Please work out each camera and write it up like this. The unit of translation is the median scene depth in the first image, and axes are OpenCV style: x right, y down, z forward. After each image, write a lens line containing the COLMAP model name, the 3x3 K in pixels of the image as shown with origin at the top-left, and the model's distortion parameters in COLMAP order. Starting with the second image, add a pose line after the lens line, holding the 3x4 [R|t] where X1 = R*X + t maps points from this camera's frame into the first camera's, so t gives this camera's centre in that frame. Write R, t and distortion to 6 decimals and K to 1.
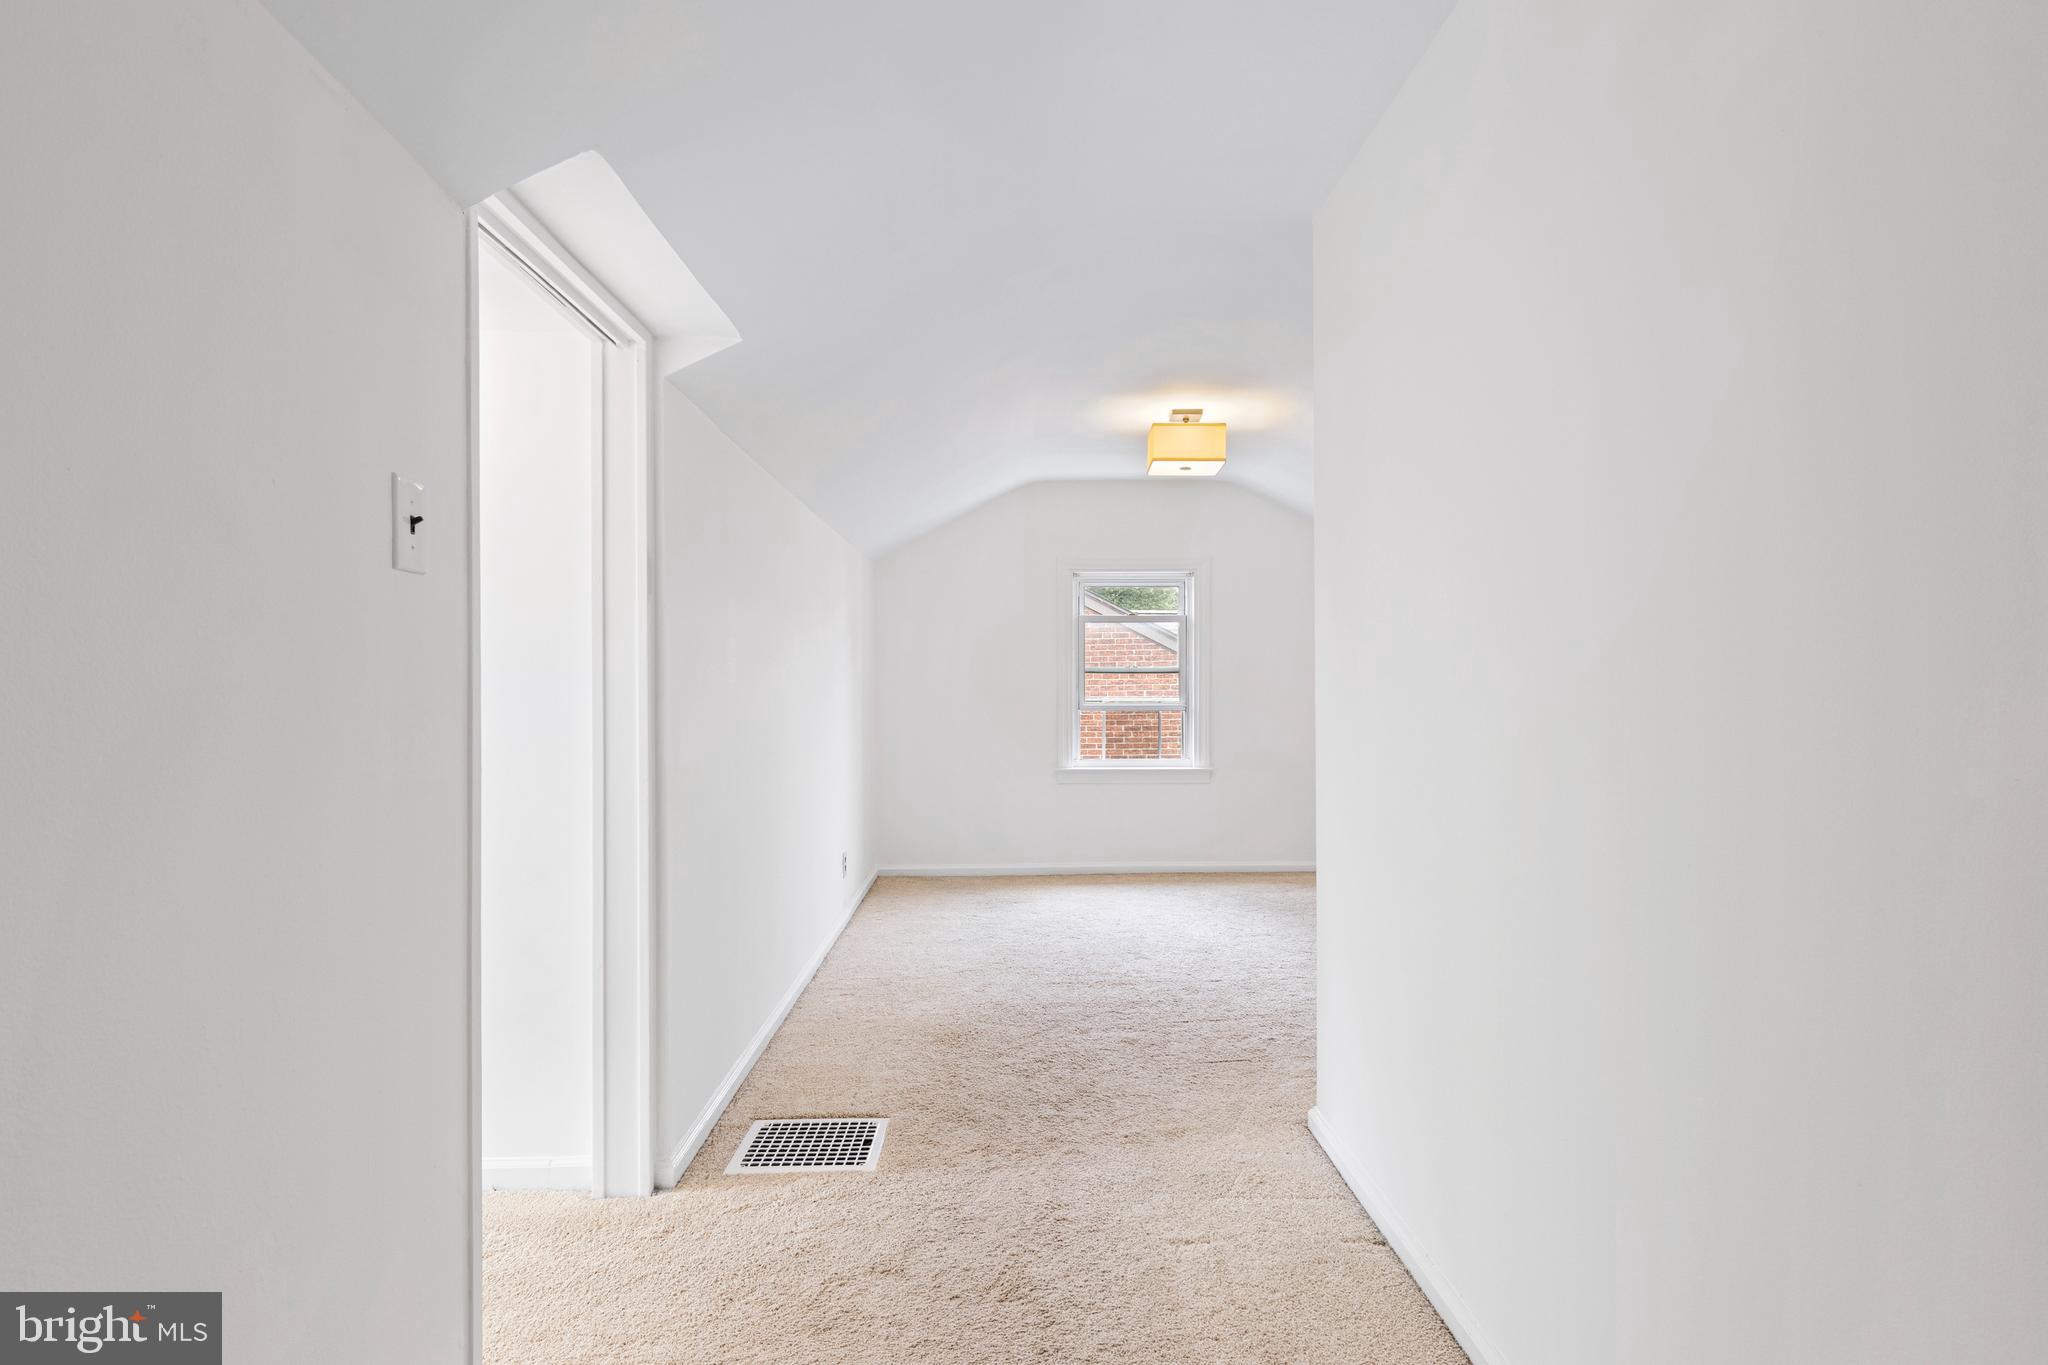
lens RADIAL K [[1053.6, 0, 1024.0], [0, 1053.6, 682.5], [0, 0, 1]] dist [0.002486, -0.000673]
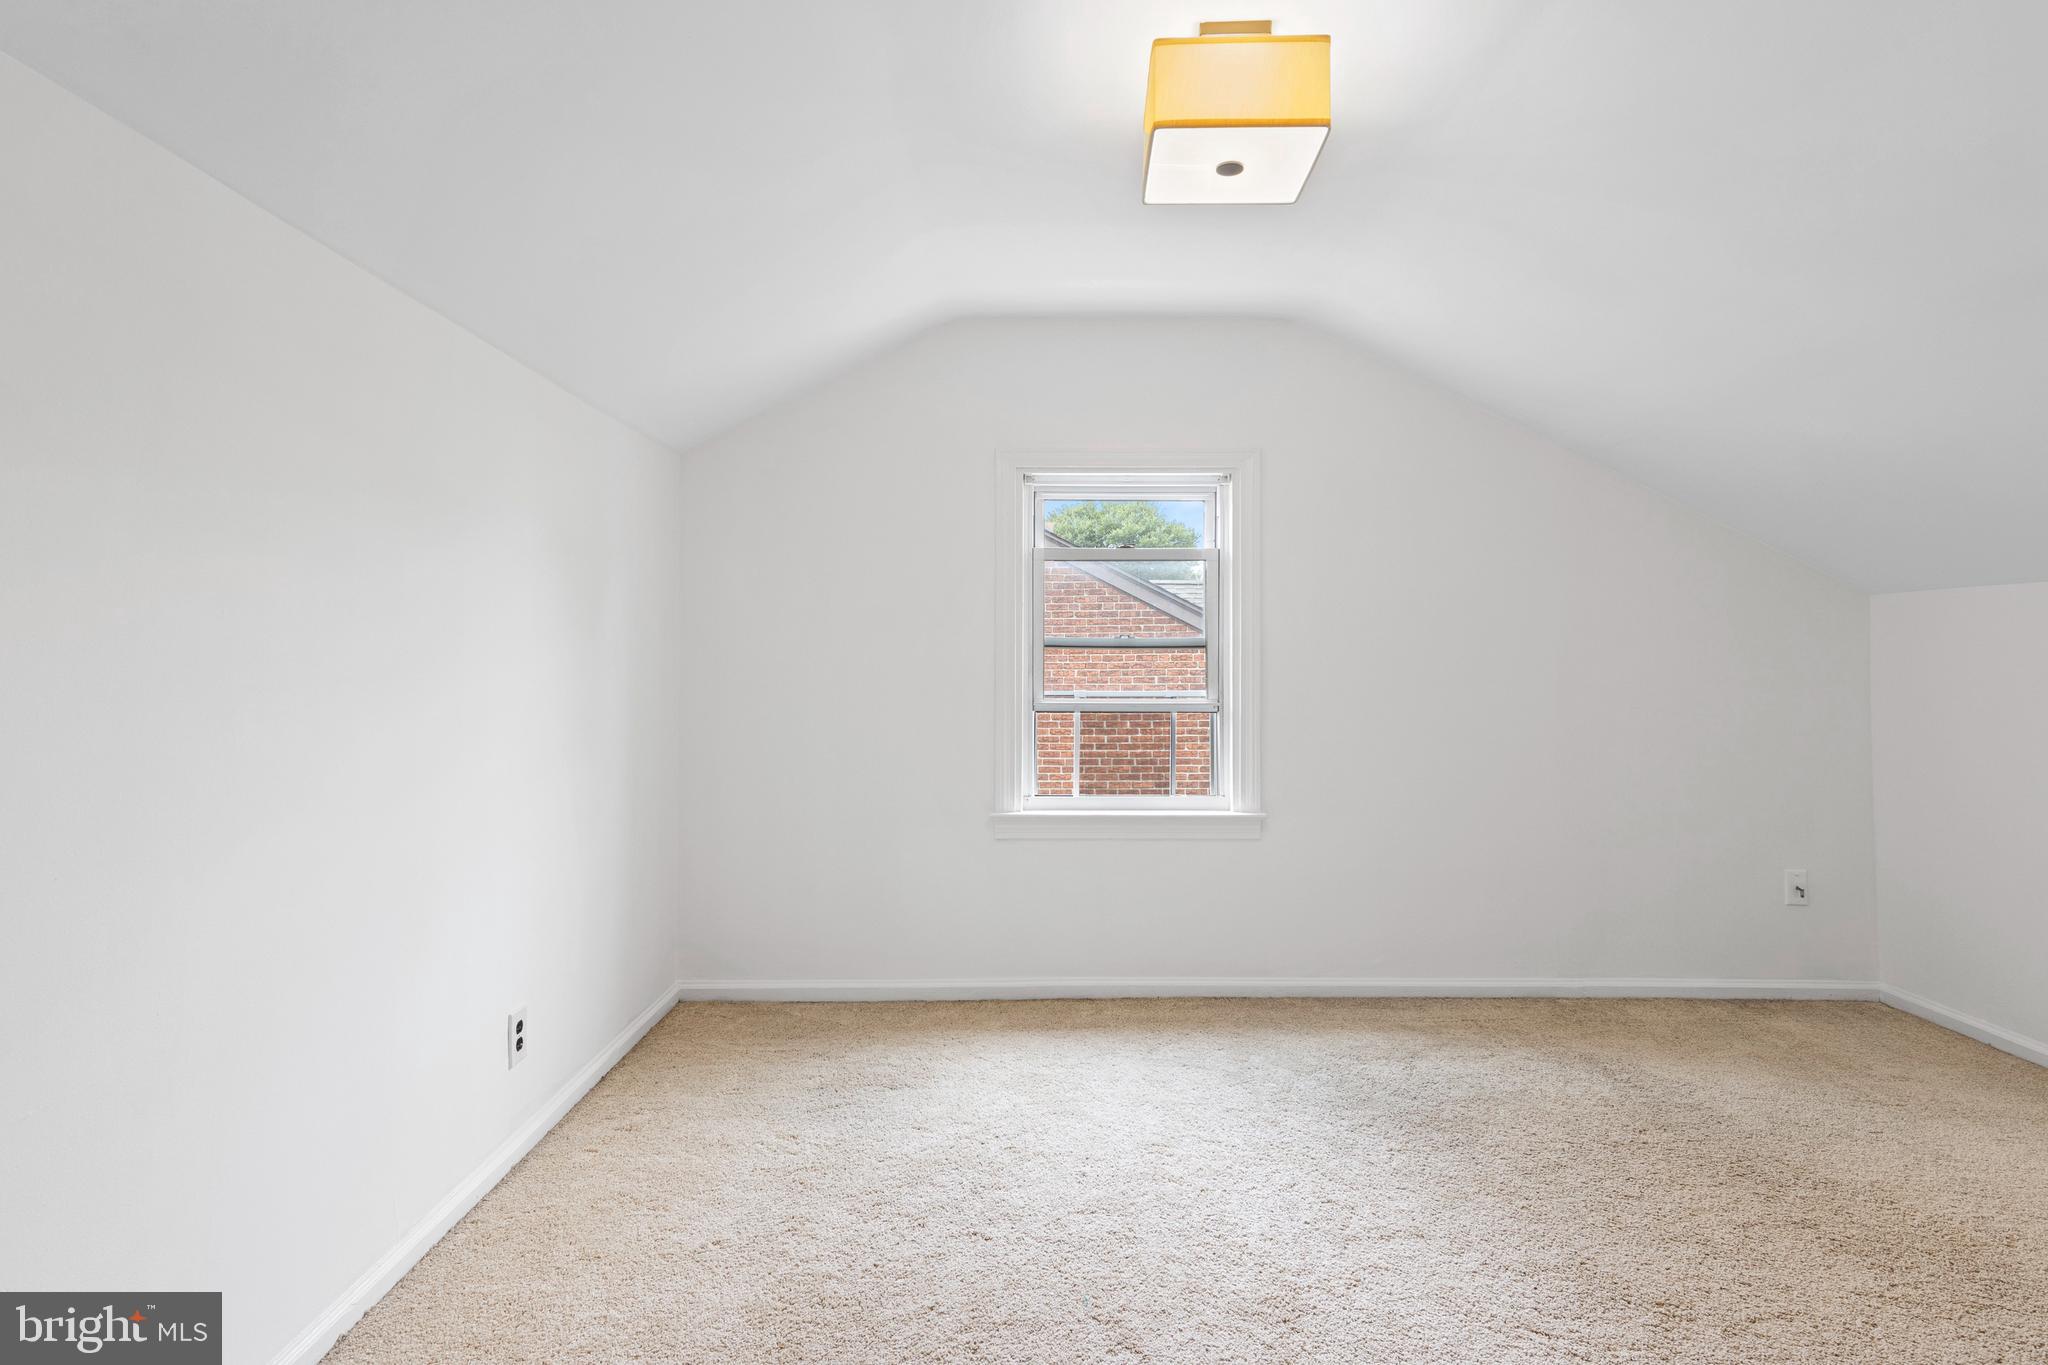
lens RADIAL K [[1026.9, 0, 1014.1], [0, 1026.9, 660.7], [0, 0, 1]] dist [0.000820, -0.000084]
pose [[0.999609, 0.001306, -0.027934, 0.058167], [-0.001479, 0.999980, -0.006162, 0.001953], [0.027925, 0.006201, 0.999591, 0.439710]]
